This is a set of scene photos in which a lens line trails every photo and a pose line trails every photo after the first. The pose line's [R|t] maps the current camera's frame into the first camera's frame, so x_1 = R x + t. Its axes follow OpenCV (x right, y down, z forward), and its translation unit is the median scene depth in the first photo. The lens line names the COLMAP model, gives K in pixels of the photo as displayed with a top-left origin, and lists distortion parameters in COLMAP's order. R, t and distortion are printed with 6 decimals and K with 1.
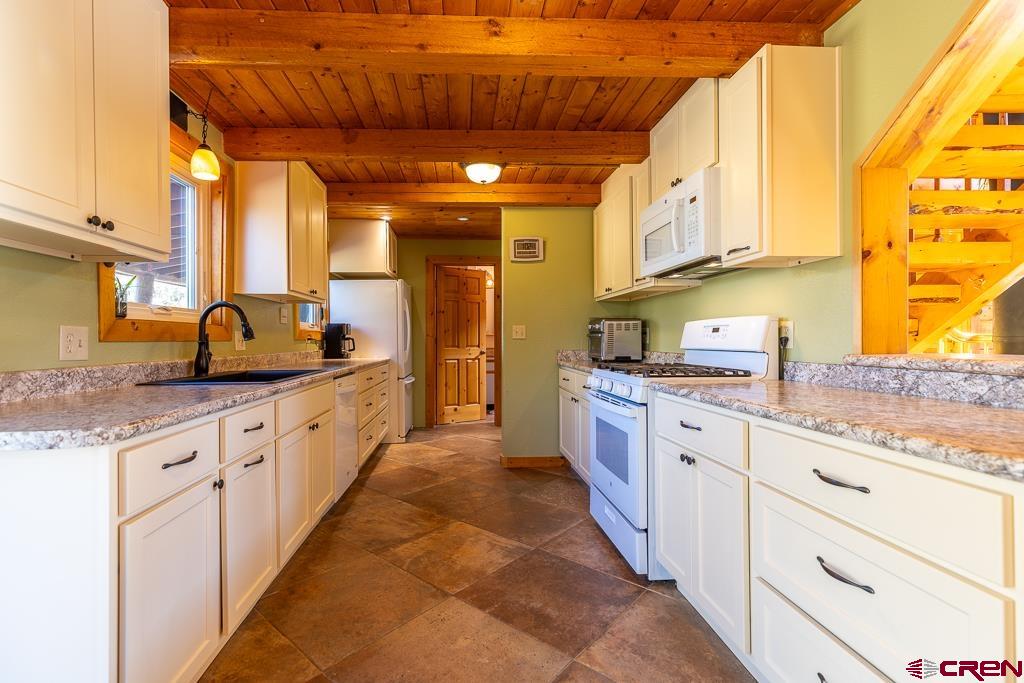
lens RADIAL K [[475.3, 0, 485.7], [0, 475.3, 339.2], [0, 0, 1]] dist [0.008587, -0.001571]
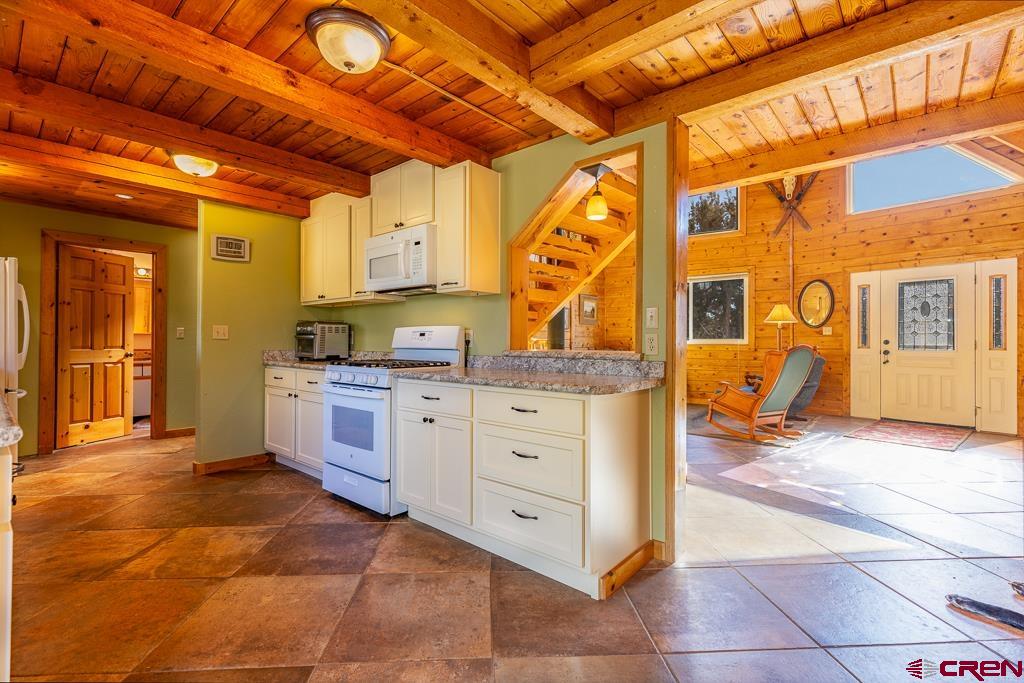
lens RADIAL K [[475.3, 0, 512.2], [0, 475.3, 341.3], [0, 0, 1]] dist [0.008587, -0.001571]
pose [[0.699512, 0.006917, 0.714587, -0.337393], [-0.007960, 0.999967, -0.001887, 0.001176], [-0.714576, -0.004369, 0.699544, -0.175984]]
